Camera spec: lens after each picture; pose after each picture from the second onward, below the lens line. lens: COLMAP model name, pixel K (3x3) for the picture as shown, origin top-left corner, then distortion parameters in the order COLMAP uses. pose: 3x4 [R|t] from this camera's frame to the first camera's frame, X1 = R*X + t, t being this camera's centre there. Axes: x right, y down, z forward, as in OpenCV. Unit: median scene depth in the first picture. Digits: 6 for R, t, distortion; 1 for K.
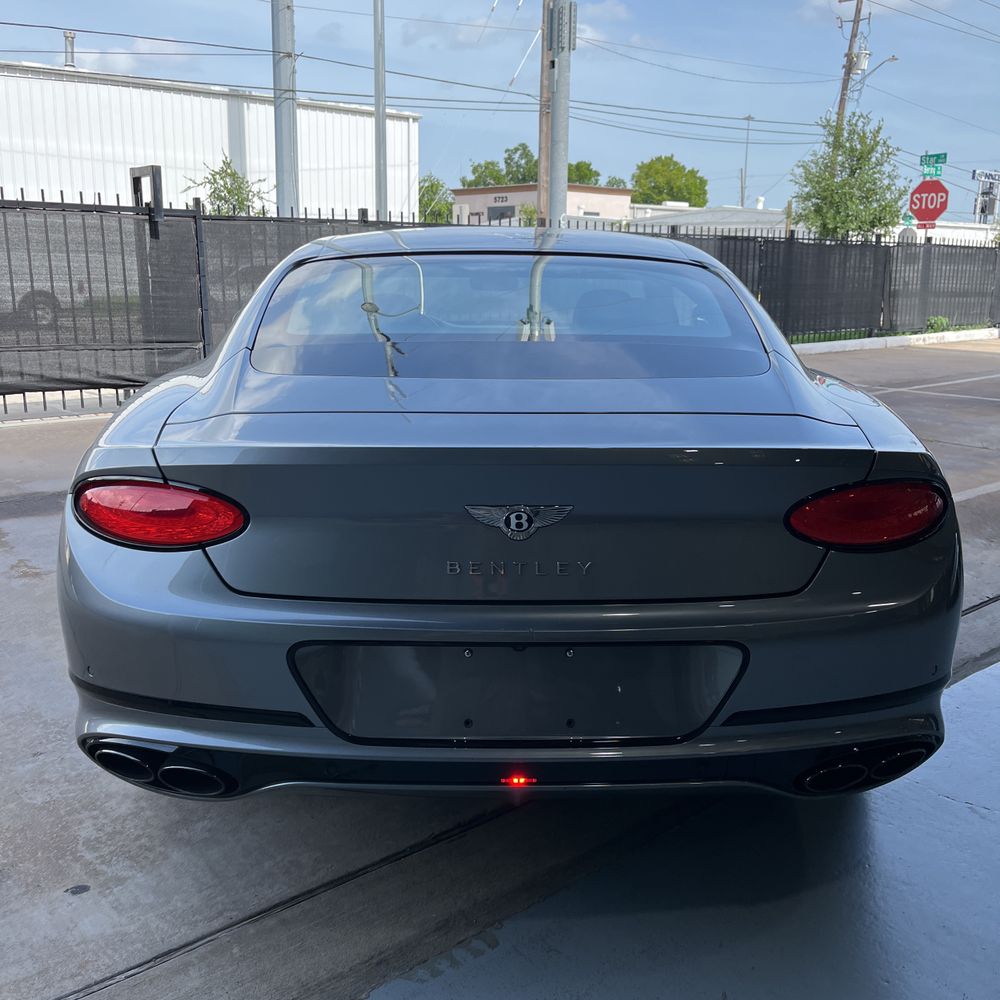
lens RADIAL K [[1024.5, 0, 500.7], [0, 1024.5, 494.3], [0, 0, 1]] dist [0.022106, 0.000000]
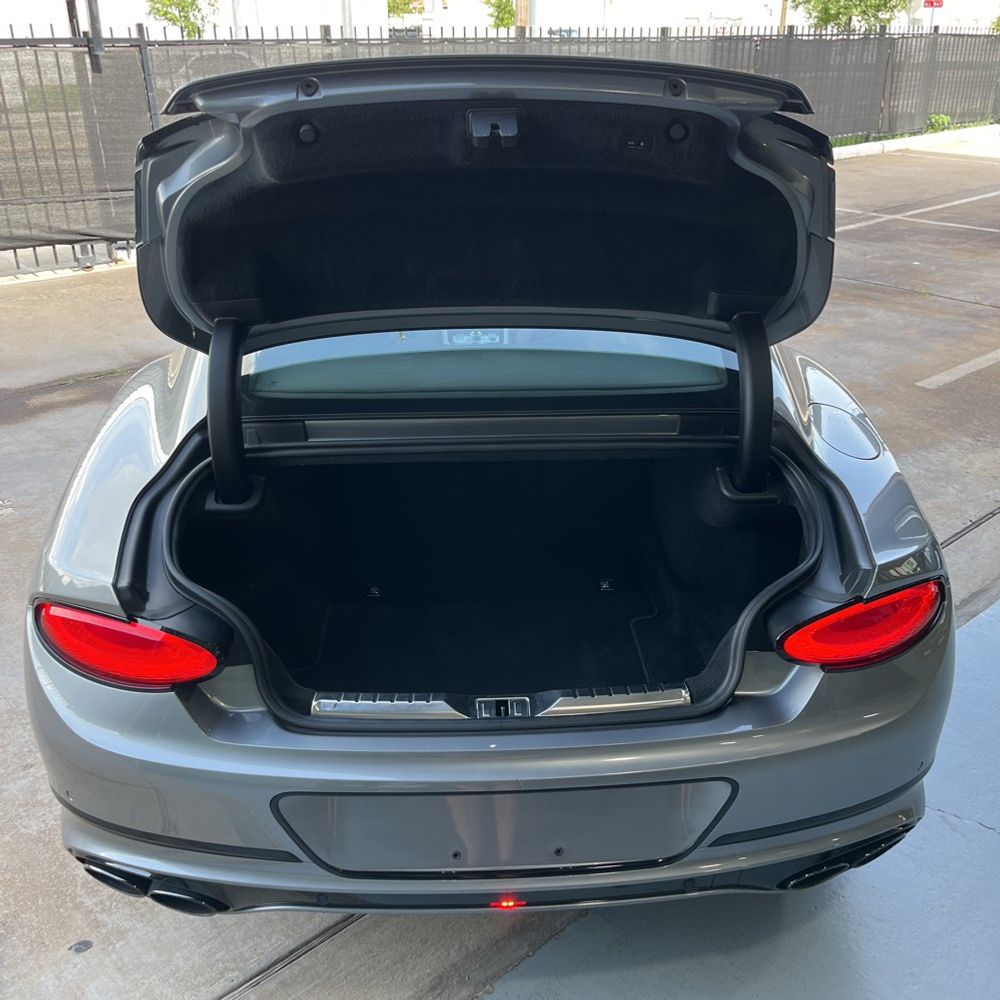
lens RADIAL K [[1024.5, 0, 508.3], [0, 1024.5, 495.9], [0, 0, 1]] dist [0.022106, 0.000000]
pose [[0.999589, -0.017294, 0.022844, 0.000329], [0.012182, 0.978160, 0.207496, -0.072012], [-0.025933, -0.207133, 0.977969, 0.019680]]
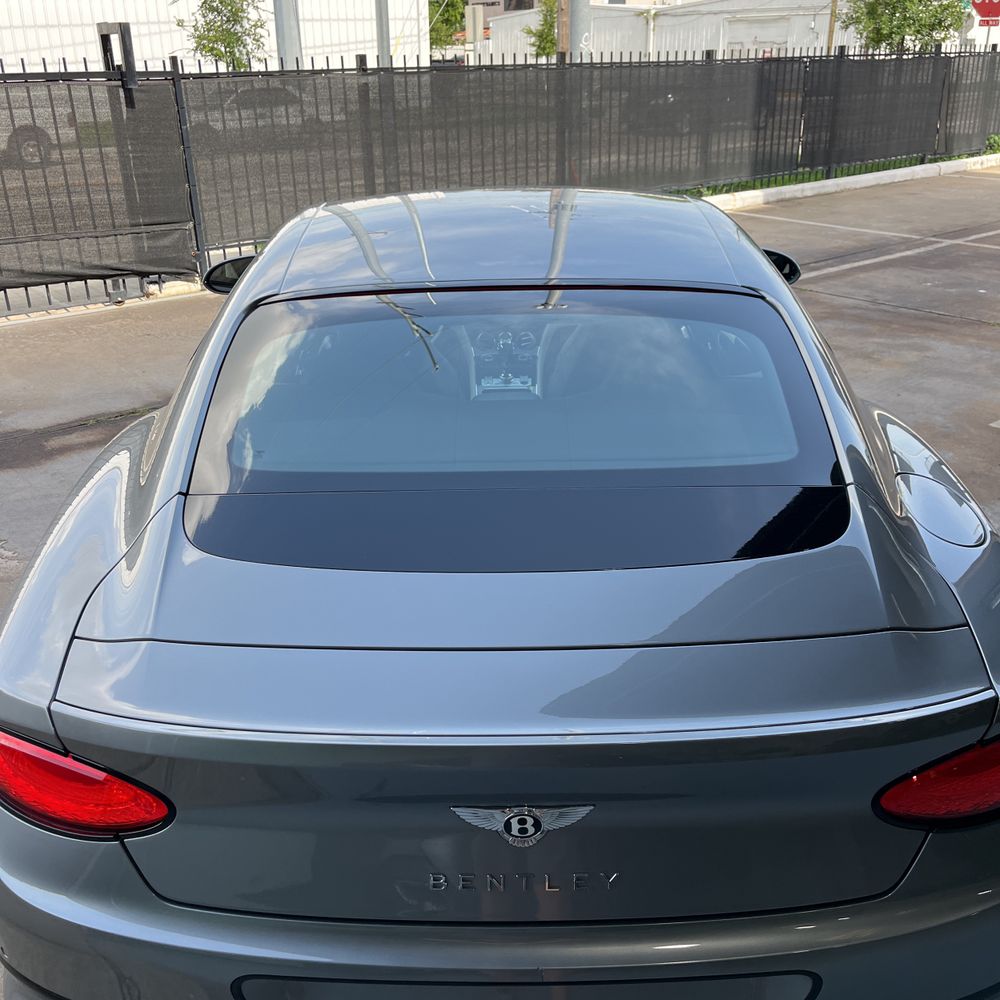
lens RADIAL K [[1024.5, 0, 485.7], [0, 1024.5, 500.0], [0, 0, 1]] dist [0.022106, 0.000000]
pose [[0.999225, -0.011487, -0.037638, 0.004765], [0.018285, 0.982456, 0.185597, -0.076947], [0.034846, -0.186141, 0.981905, 0.063708]]
